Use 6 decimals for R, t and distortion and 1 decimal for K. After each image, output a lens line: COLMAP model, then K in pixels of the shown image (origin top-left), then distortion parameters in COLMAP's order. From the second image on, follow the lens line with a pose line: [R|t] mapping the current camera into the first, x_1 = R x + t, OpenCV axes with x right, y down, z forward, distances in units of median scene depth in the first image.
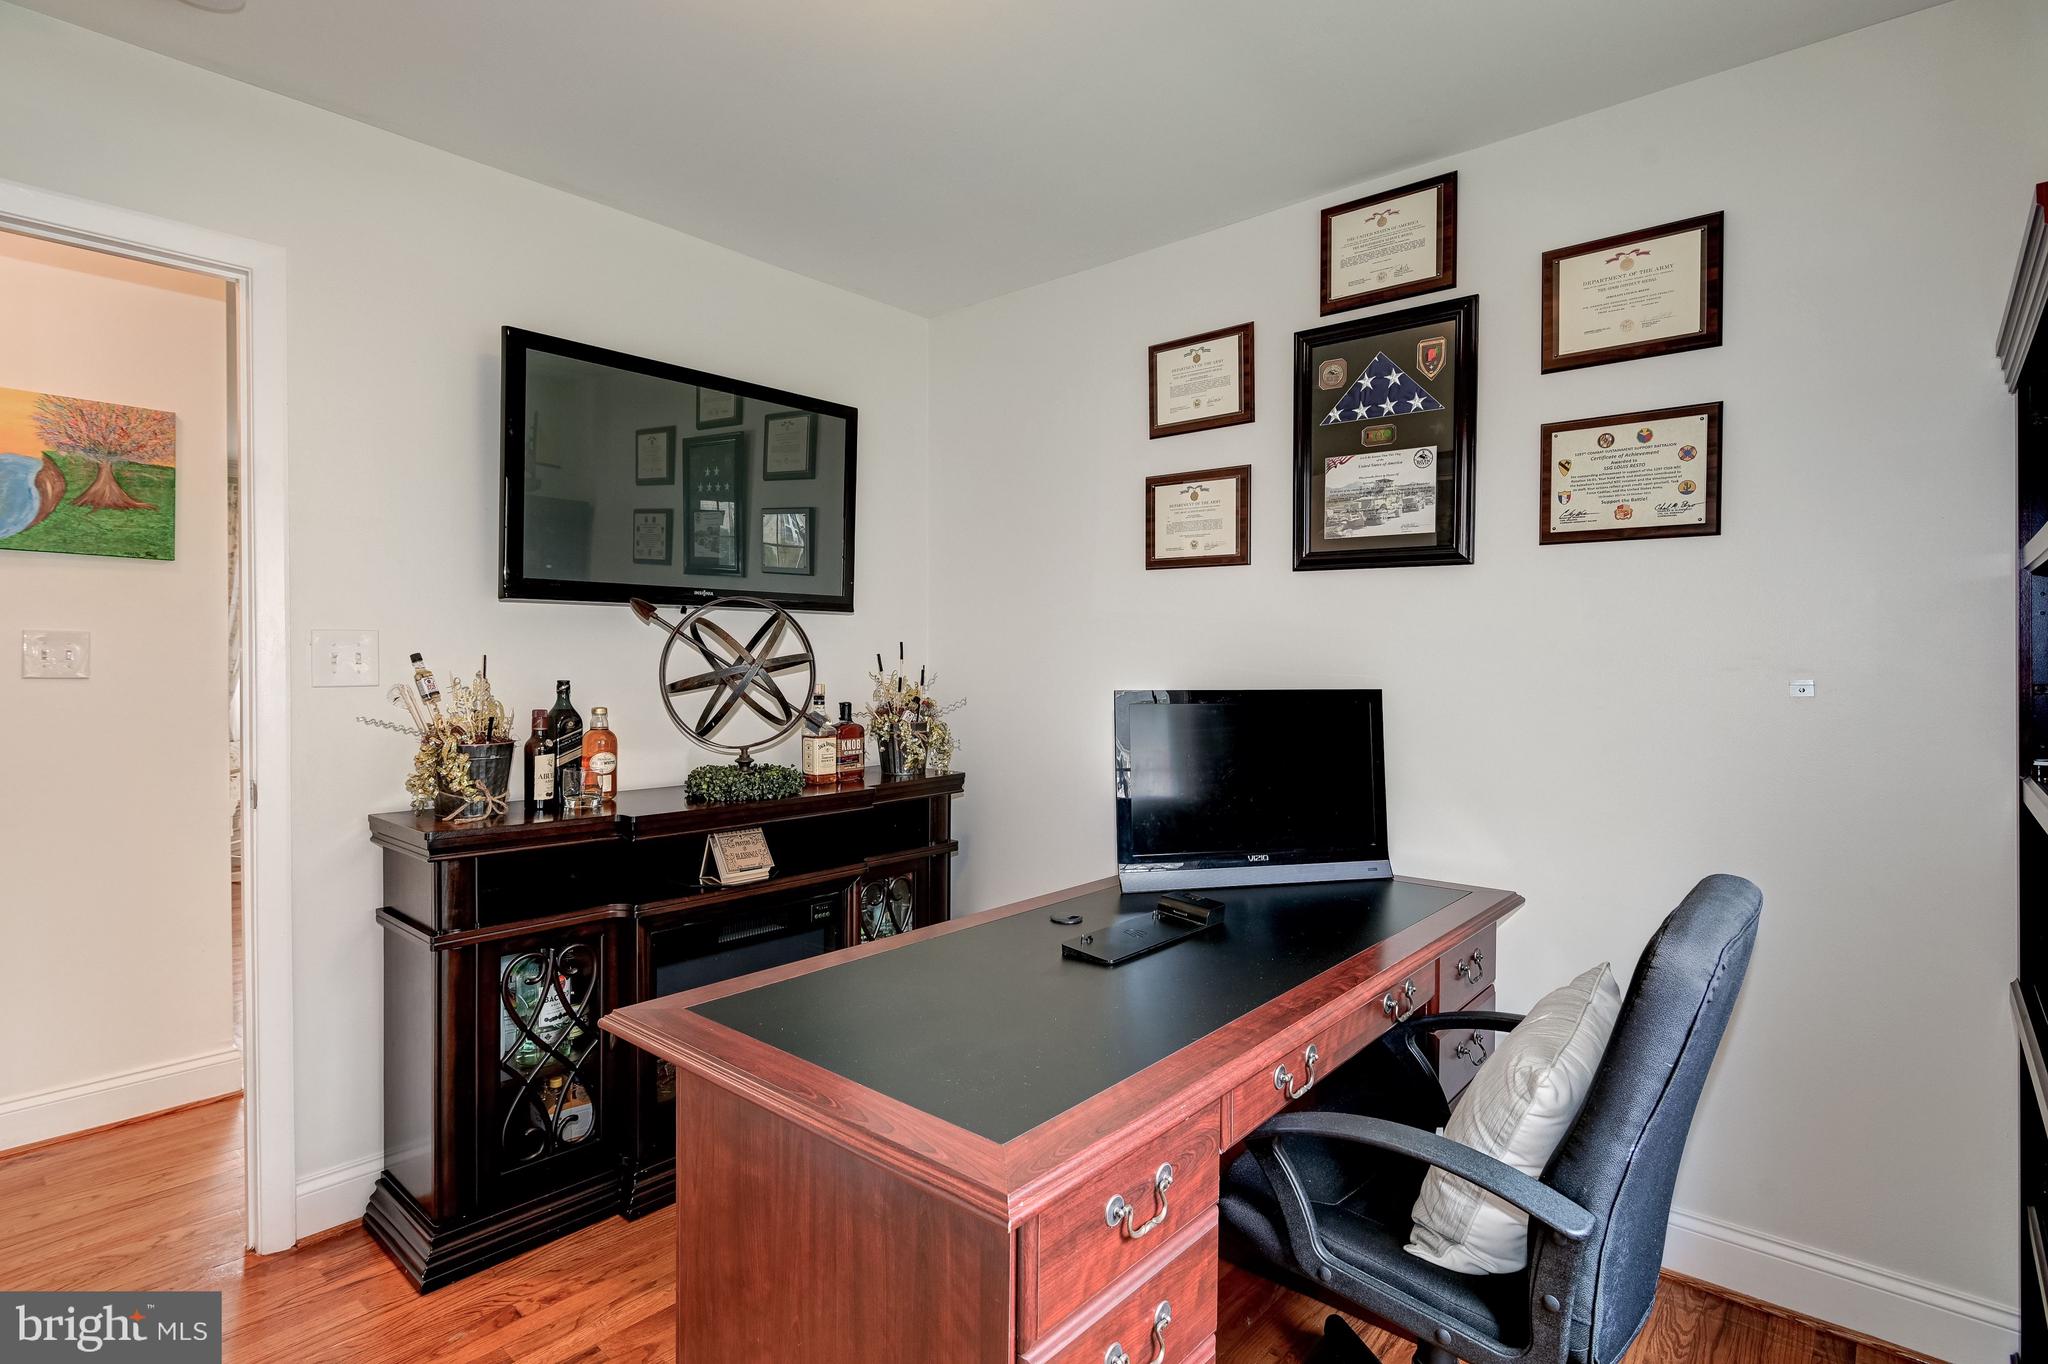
lens RADIAL K [[1016.0, 0, 1031.2], [0, 1016.0, 671.0], [0, 0, 1]] dist [-0.005058, 0.000107]
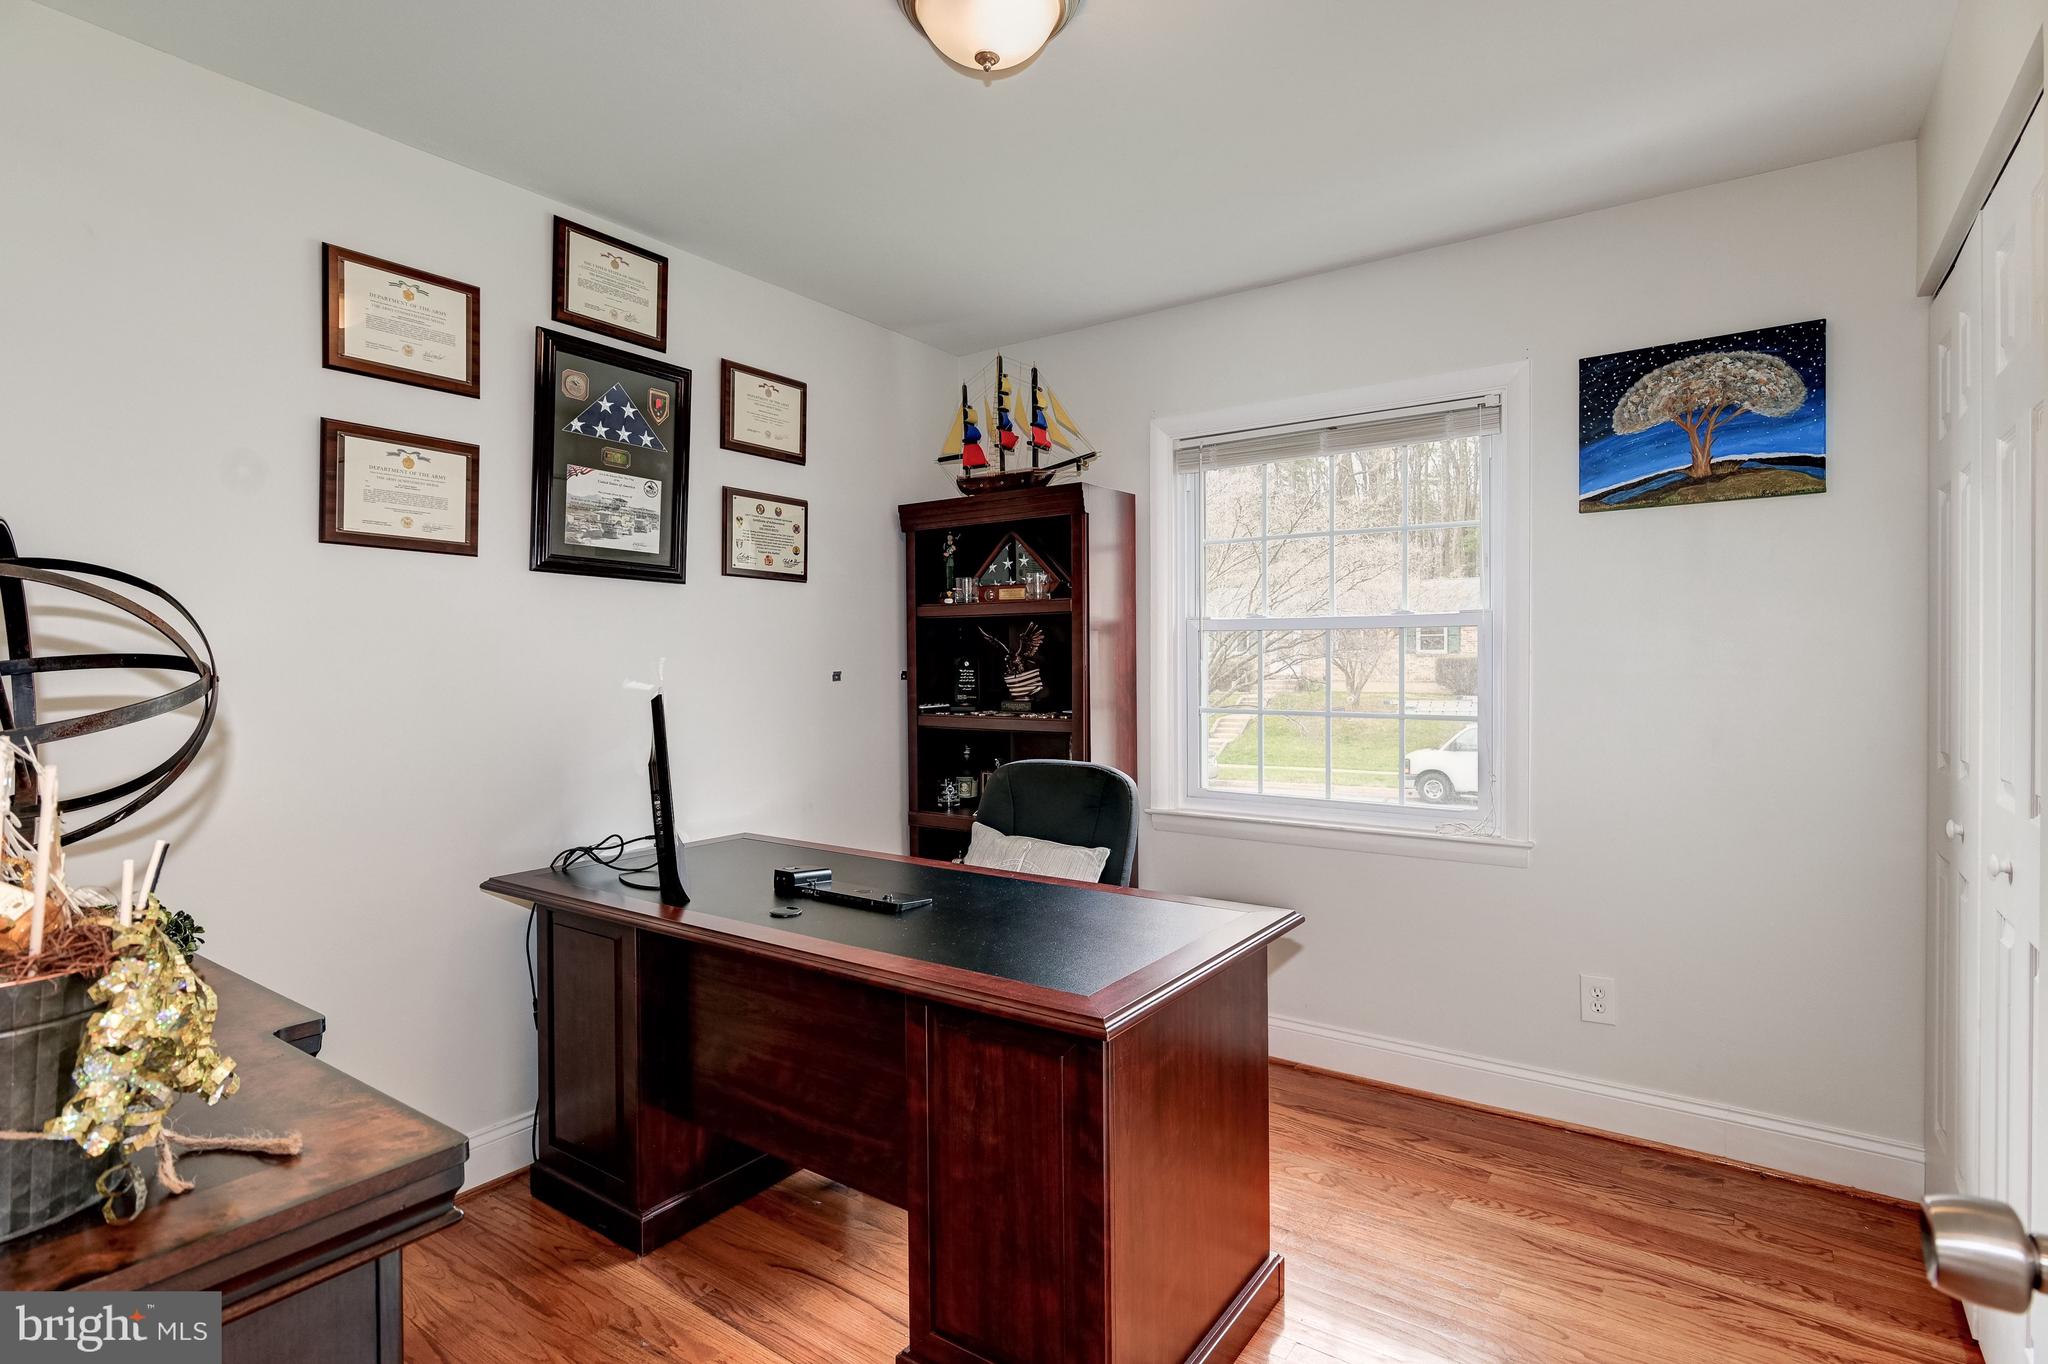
lens RADIAL K [[1016.0, 0, 1030.0], [0, 1016.0, 669.9], [0, 0, 1]] dist [-0.005058, 0.000107]
pose [[-0.094999, -0.008783, 0.995439, -0.796994], [0.019082, 0.999761, 0.010642, -0.005499], [-0.995294, 0.020006, -0.094809, 0.662129]]
